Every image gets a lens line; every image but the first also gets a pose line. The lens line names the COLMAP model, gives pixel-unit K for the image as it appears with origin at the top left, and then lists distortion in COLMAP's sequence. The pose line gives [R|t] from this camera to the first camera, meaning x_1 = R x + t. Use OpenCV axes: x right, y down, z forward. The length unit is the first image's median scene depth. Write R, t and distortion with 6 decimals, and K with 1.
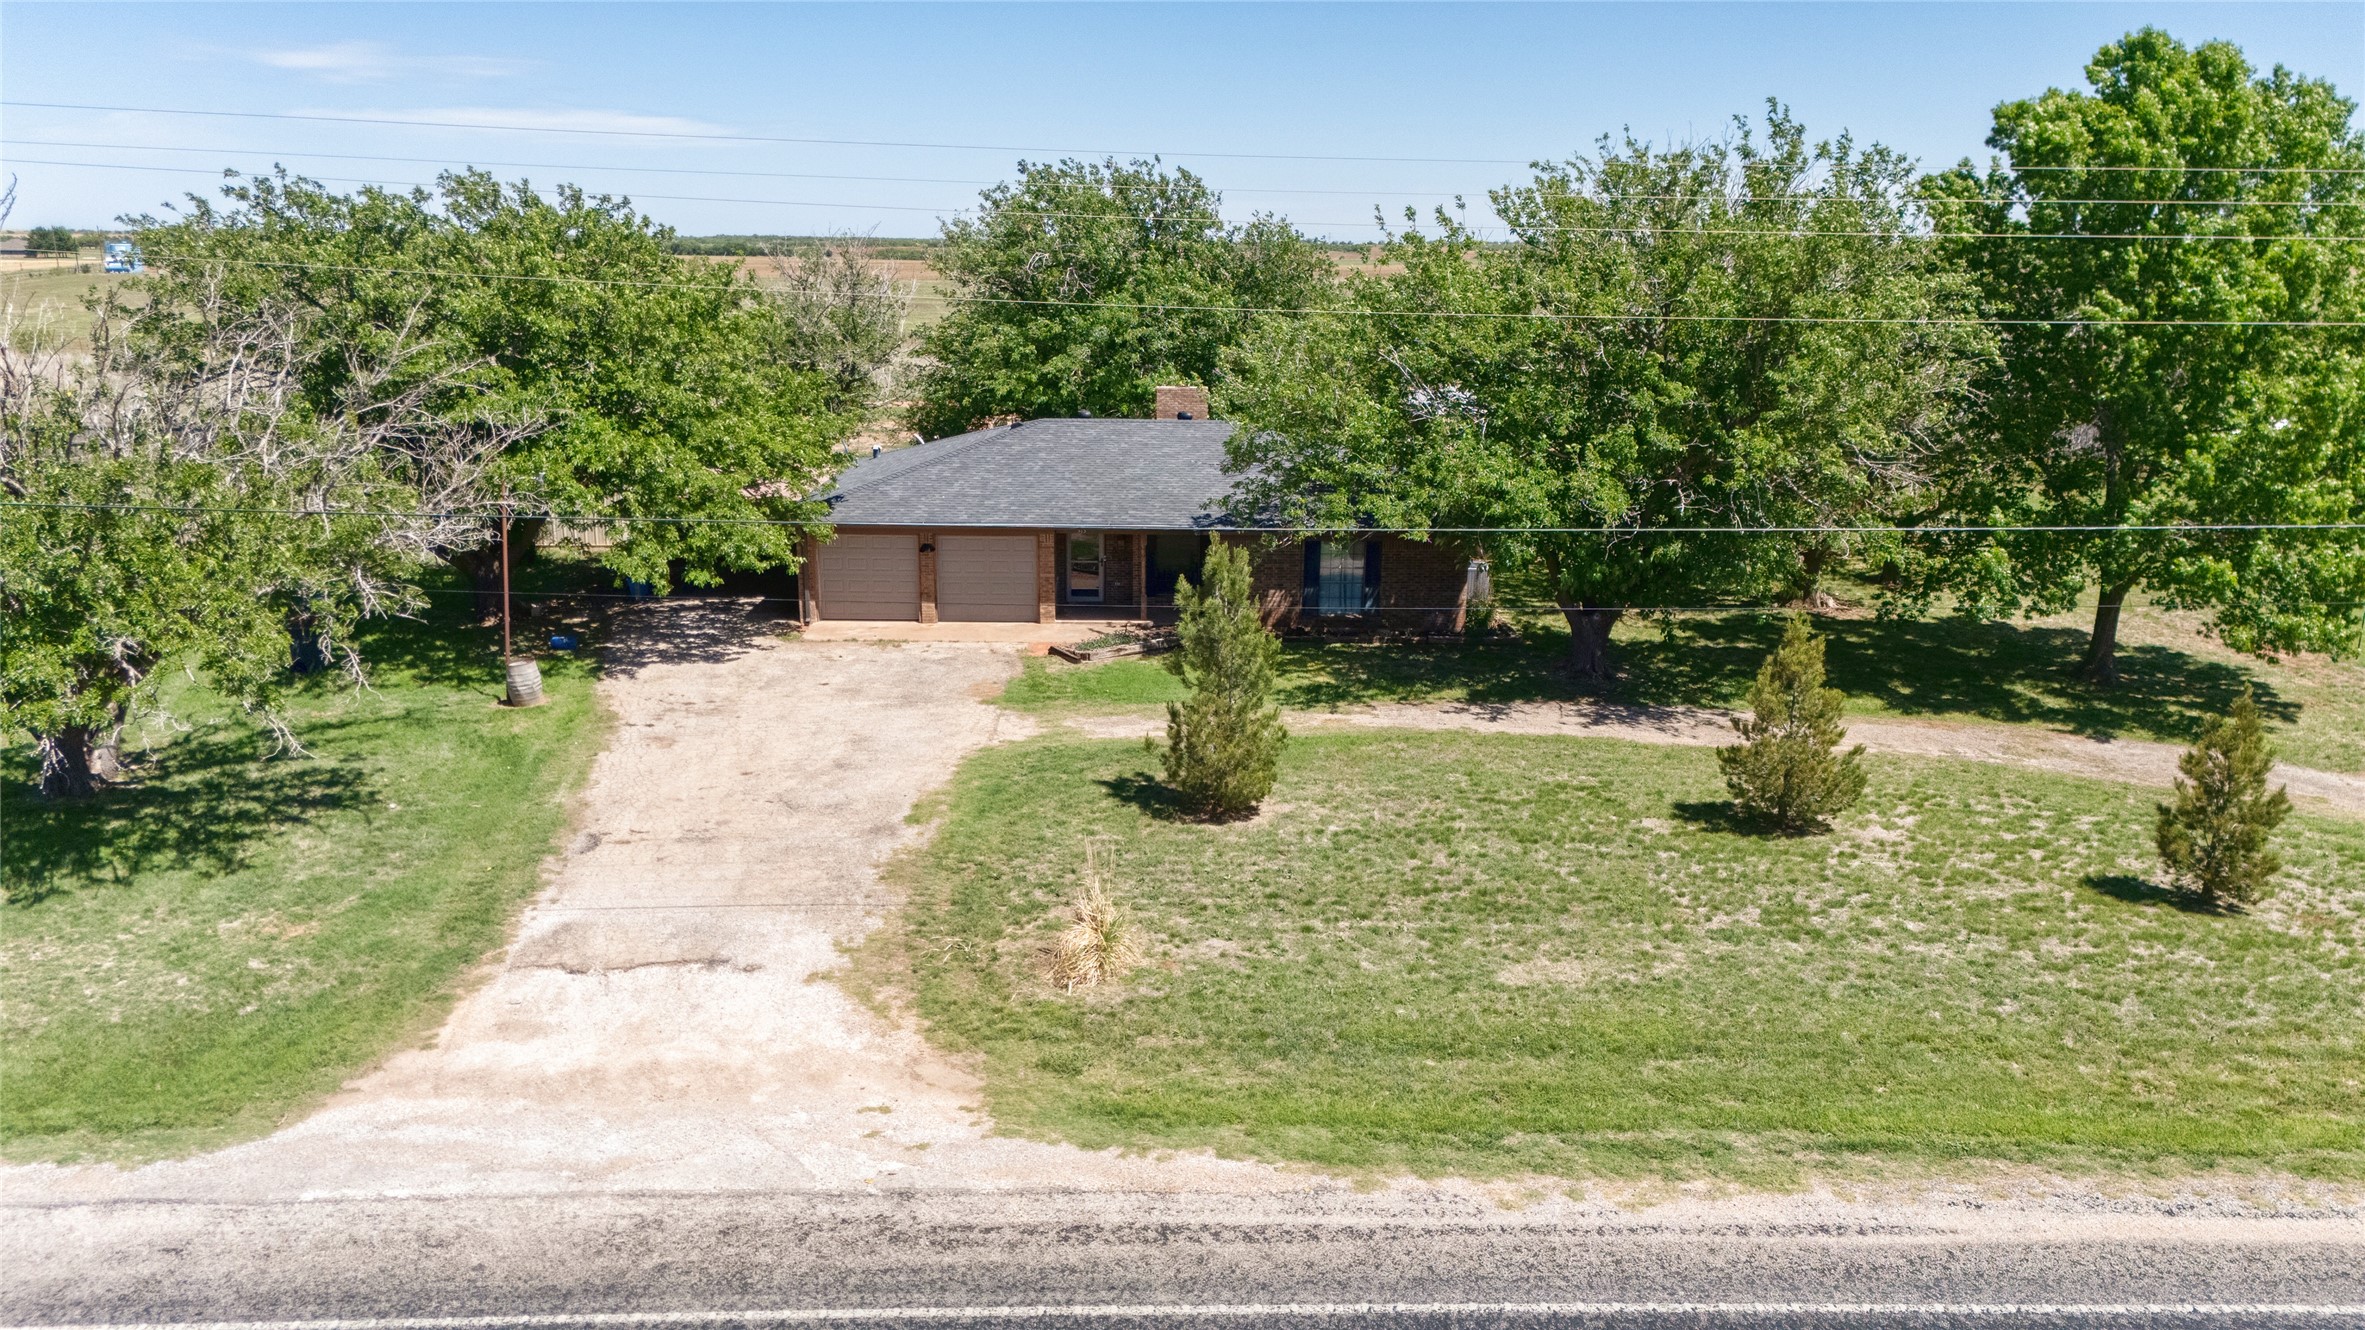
lens RADIAL K [[1759.5, 0, 1182.5], [0, 1759.5, 665.0], [0, 0, 1]] dist [0.080982, -0.073873]
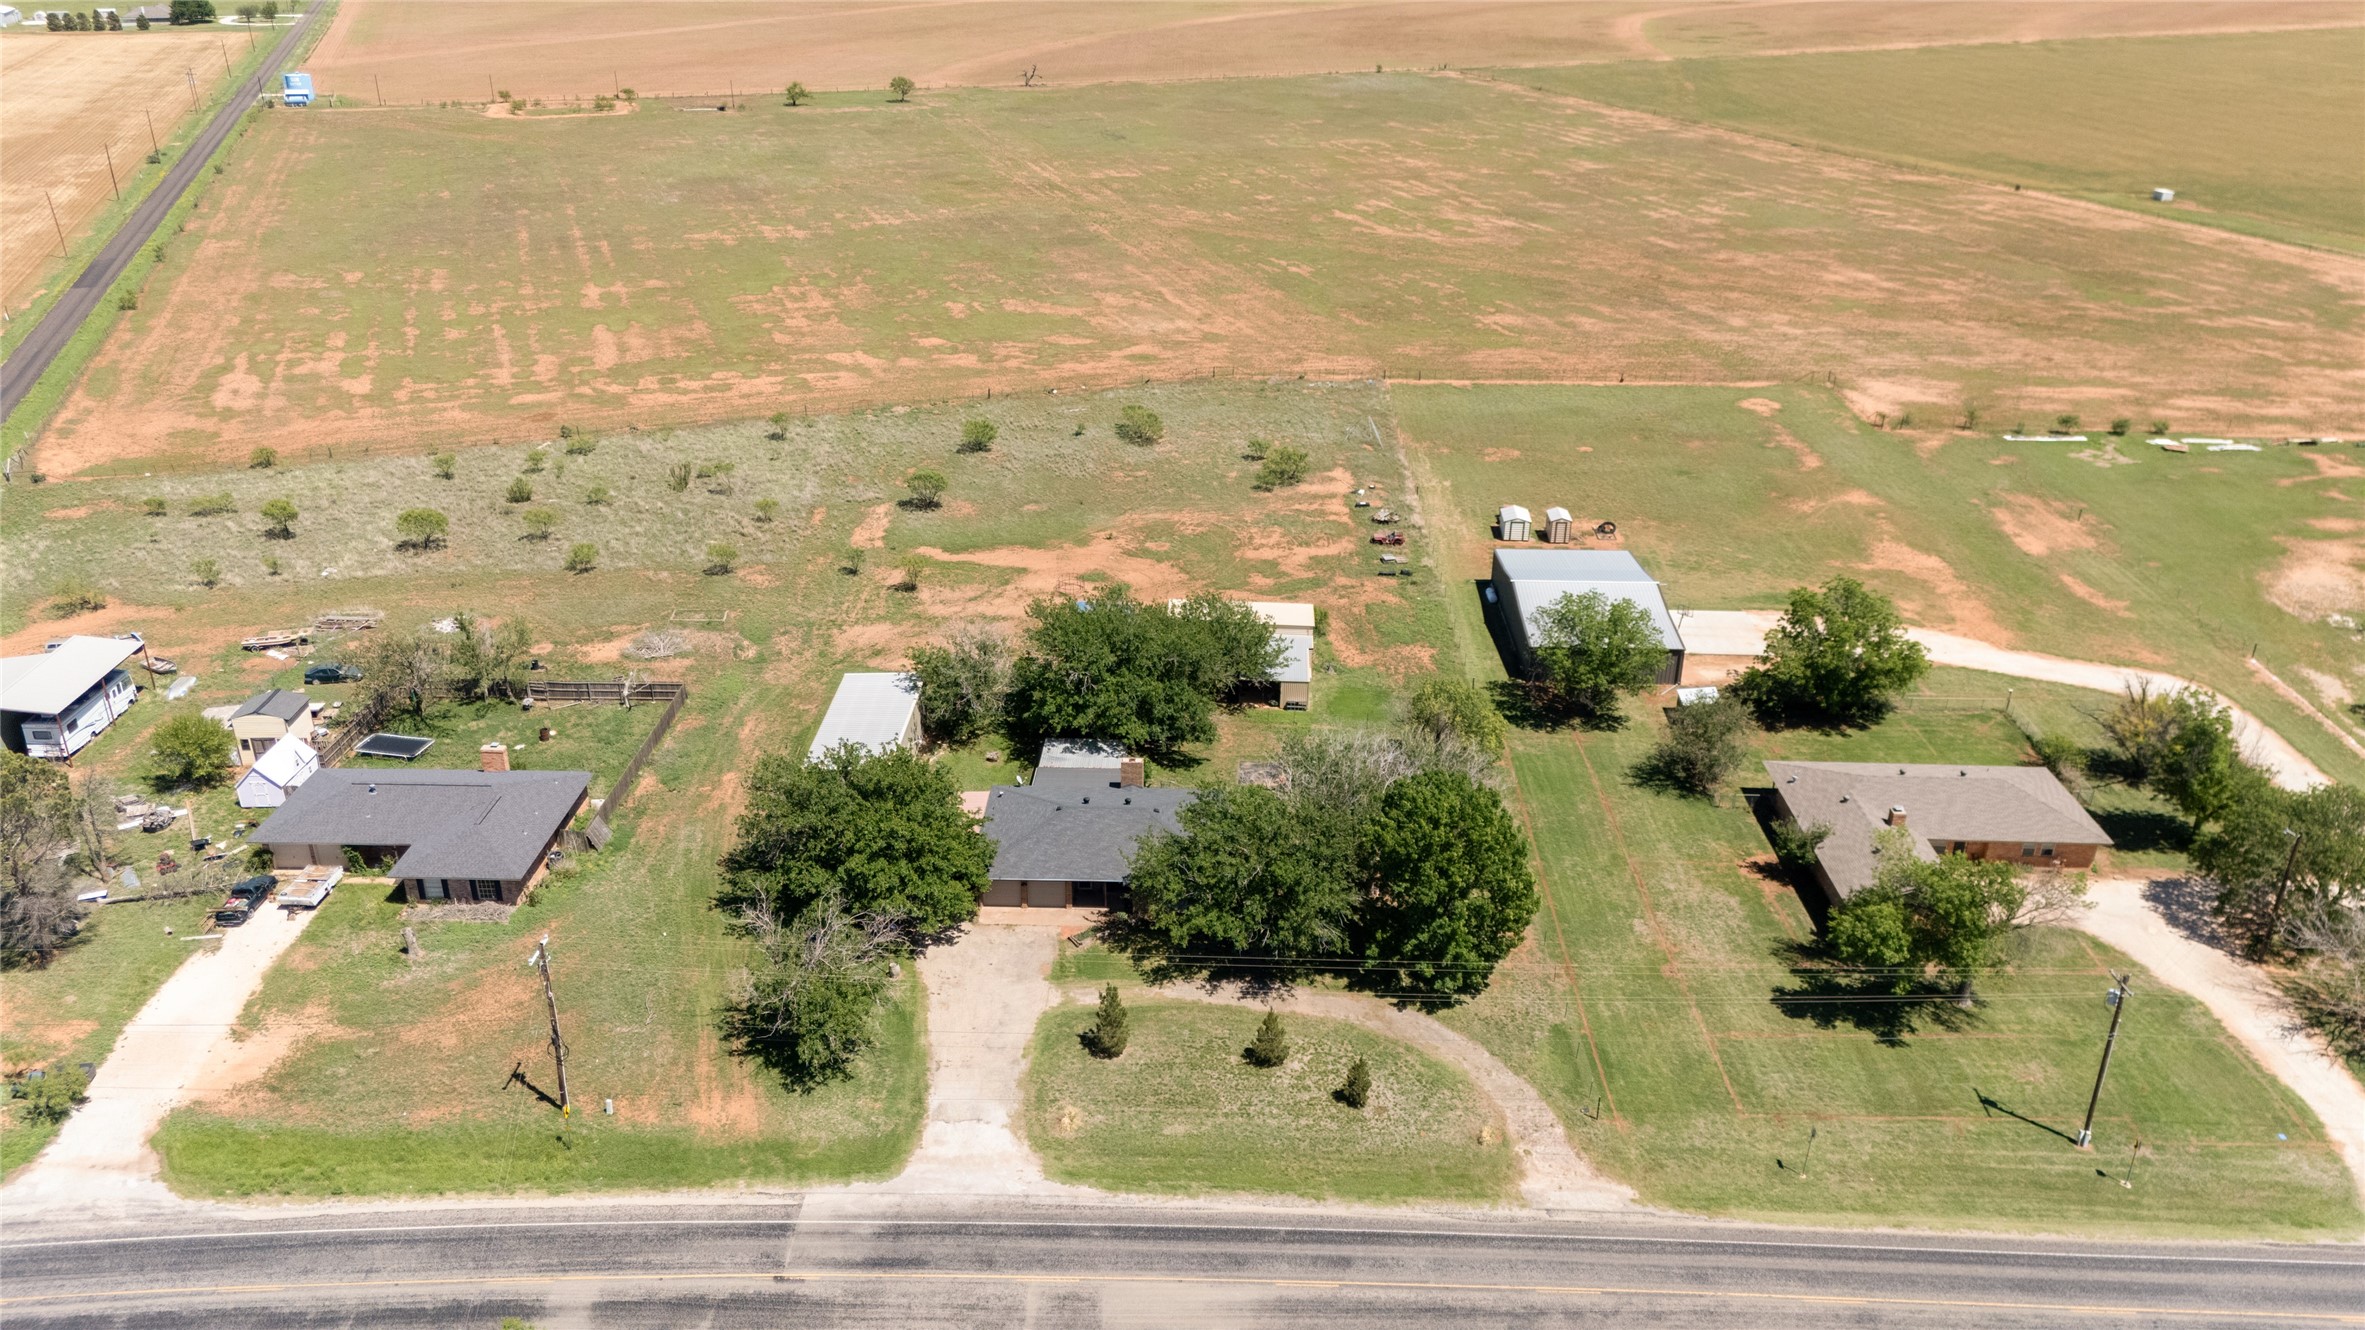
lens RADIAL K [[1759.5, 0, 1182.5], [0, 1759.5, 665.0], [0, 0, 1]] dist [0.080982, -0.073873]
pose [[0.999053, 0.017150, -0.039996, 0.280035], [-0.009145, 0.981286, 0.192340, -1.299673], [0.042546, -0.191792, 0.980513, -2.202151]]
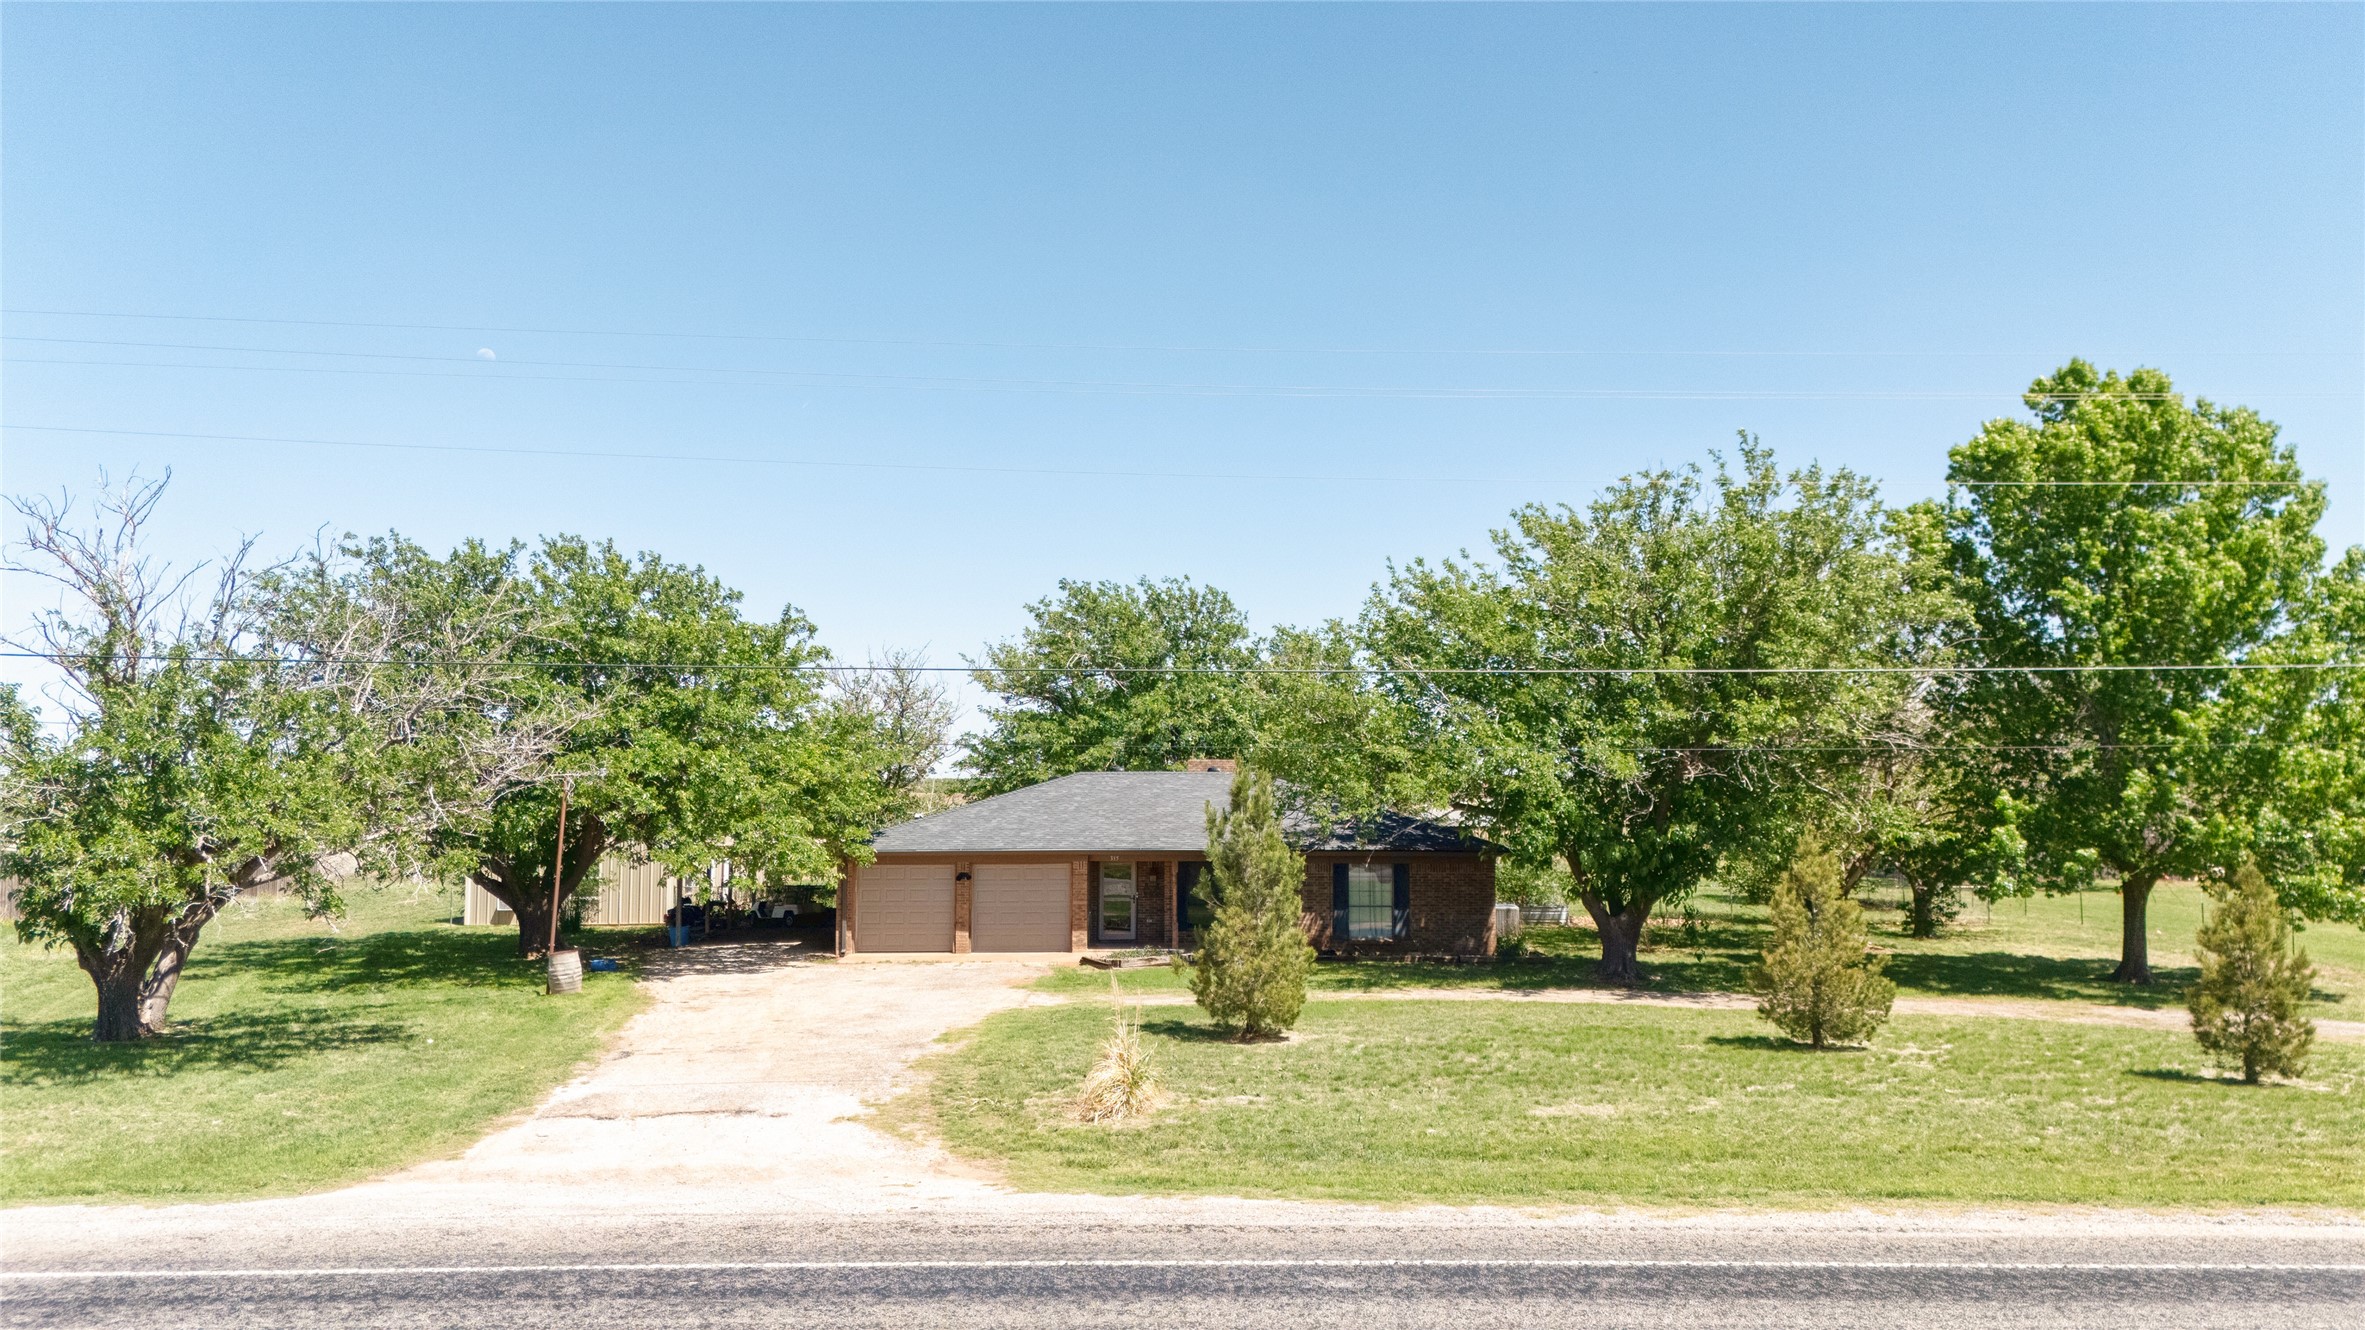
lens RADIAL K [[1759.5, 0, 1182.5], [0, 1759.5, 665.0], [0, 0, 1]] dist [0.080982, -0.073873]
pose [[0.999717, -0.013105, -0.019849, 0.005813], [0.006691, 0.955765, -0.294055, 0.170650], [0.022824, 0.293839, 0.955582, -0.018862]]
